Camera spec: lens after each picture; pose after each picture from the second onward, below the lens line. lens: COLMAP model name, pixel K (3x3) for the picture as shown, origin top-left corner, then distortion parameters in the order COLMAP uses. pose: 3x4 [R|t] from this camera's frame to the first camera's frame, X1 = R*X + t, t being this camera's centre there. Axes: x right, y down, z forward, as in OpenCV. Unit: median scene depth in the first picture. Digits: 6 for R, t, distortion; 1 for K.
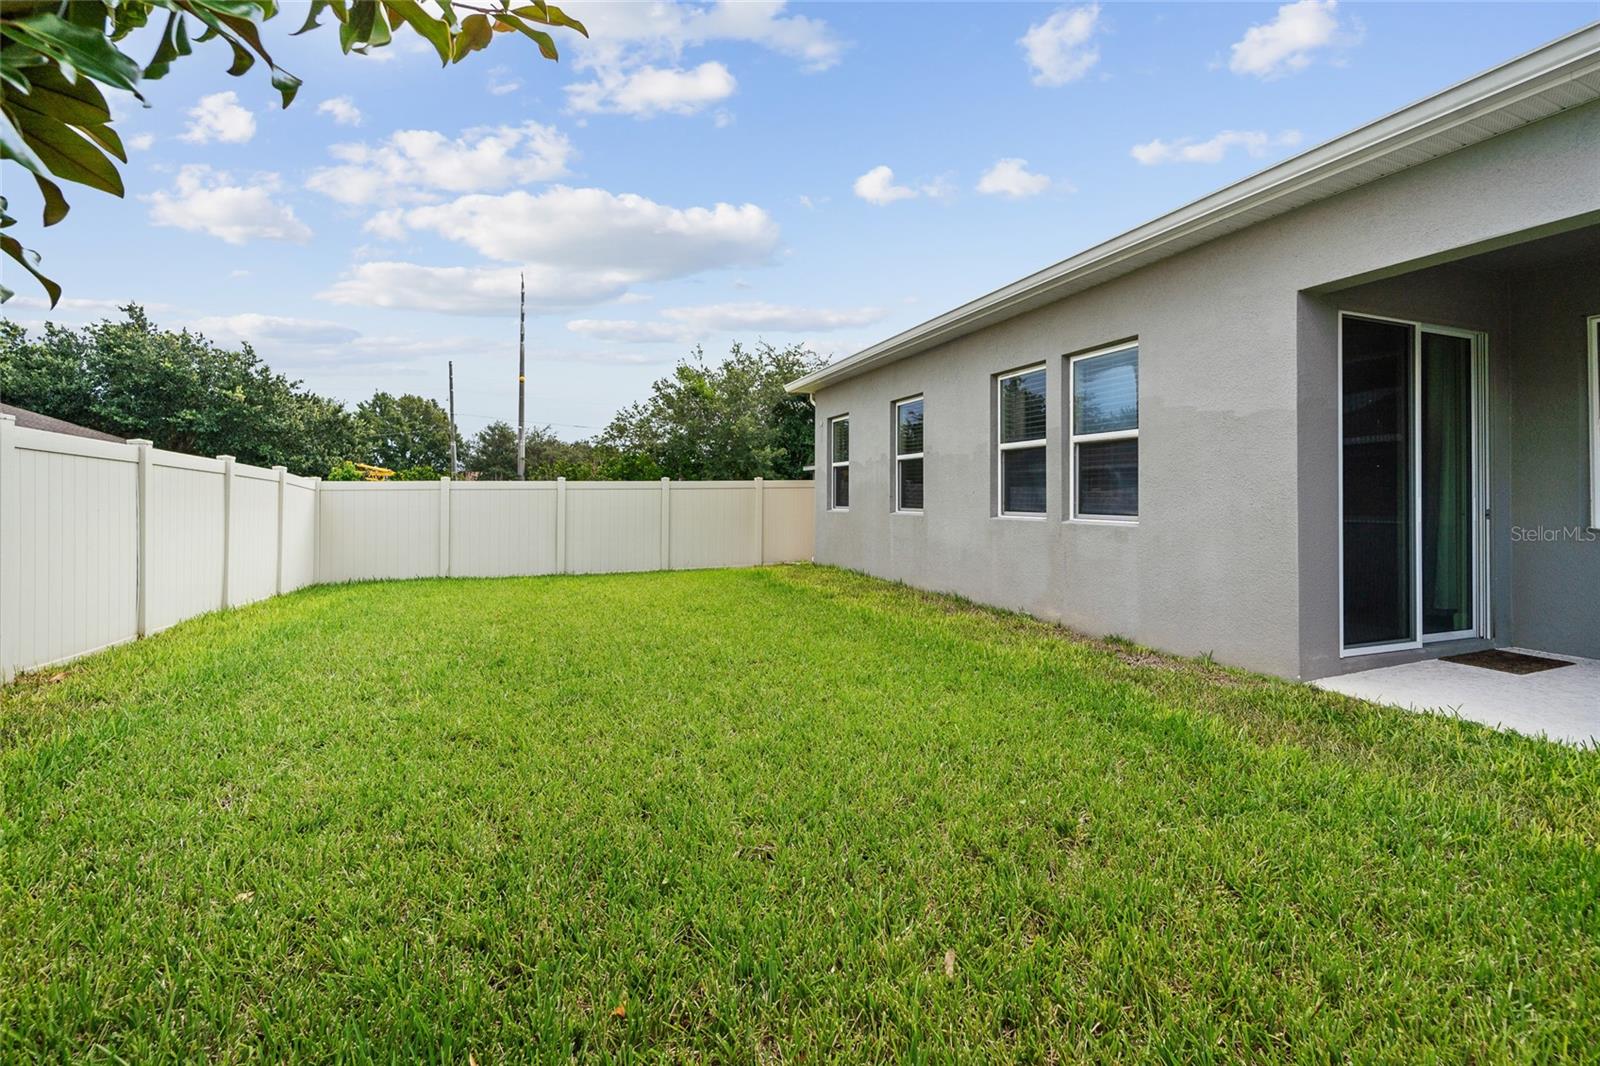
lens RADIAL K [[734.8, 0, 803.2], [0, 734.8, 487.7], [0, 0, 1]] dist [-0.000206, -0.000041]
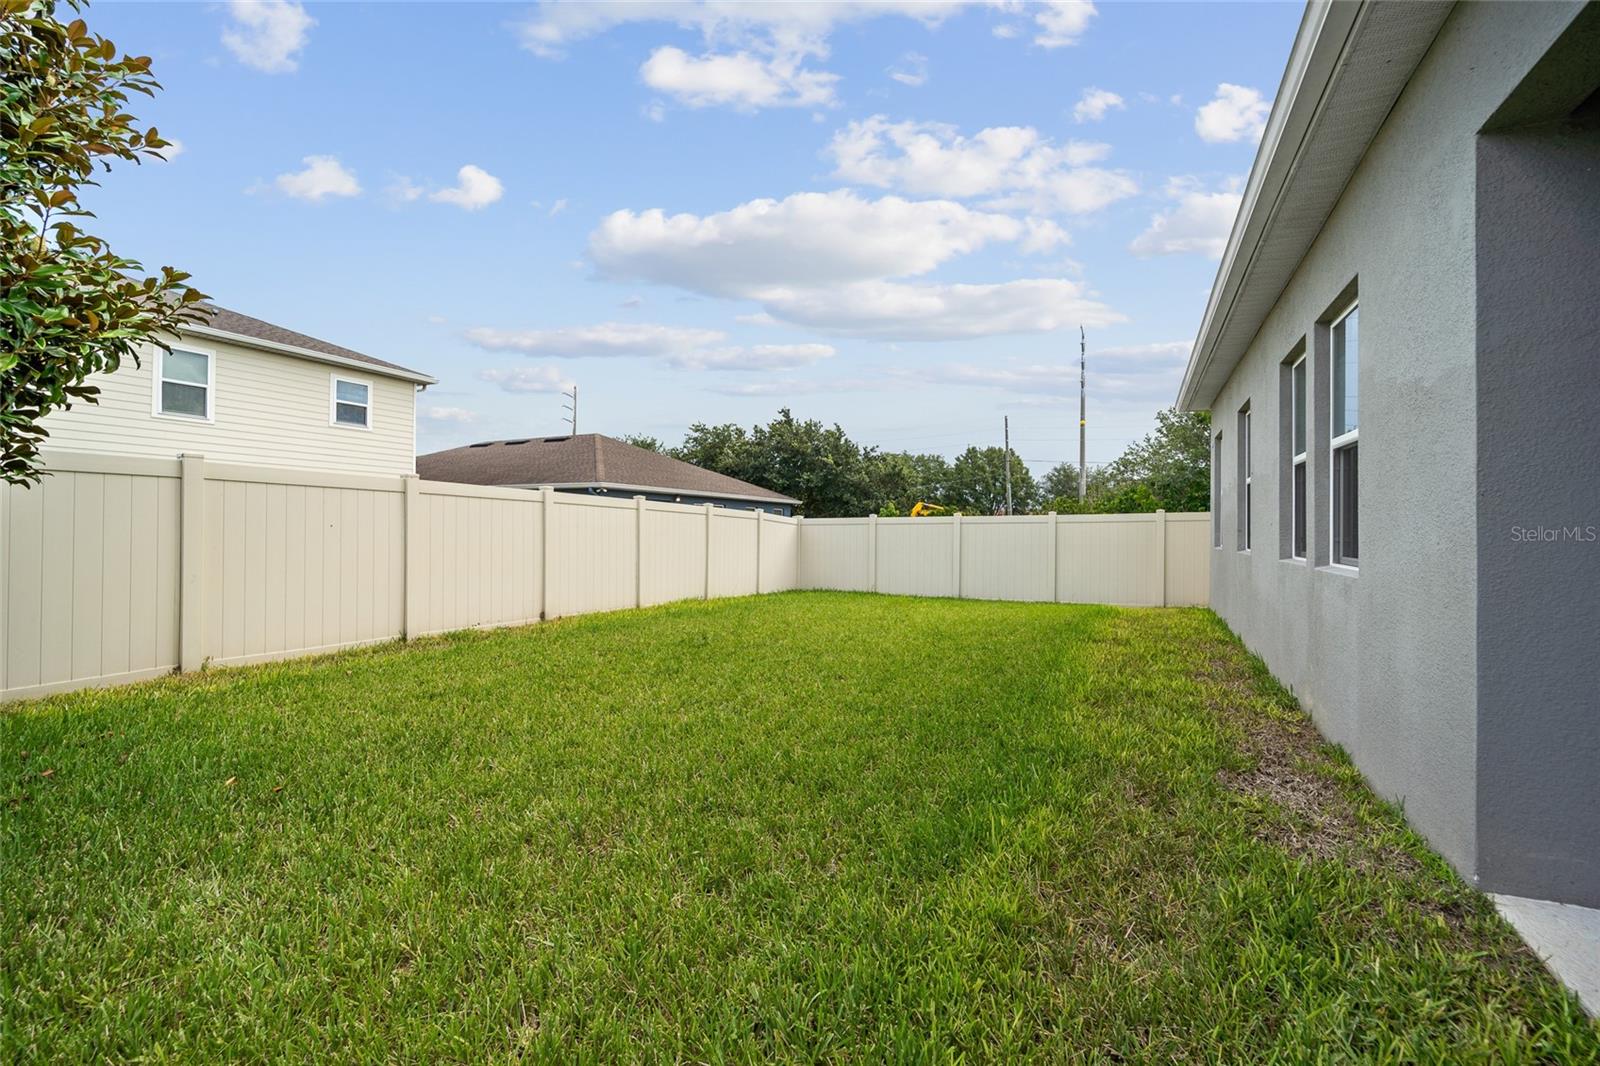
lens RADIAL K [[660.5, 0, 799.6], [0, 660.5, 525.3], [0, 0, 1]] dist [0.000217, 0.000017]
pose [[0.658291, -0.003034, -0.752757, 0.156982], [0.005866, 0.999982, 0.001100, 0.001749], [0.752741, -0.005139, 0.658297, 0.072229]]
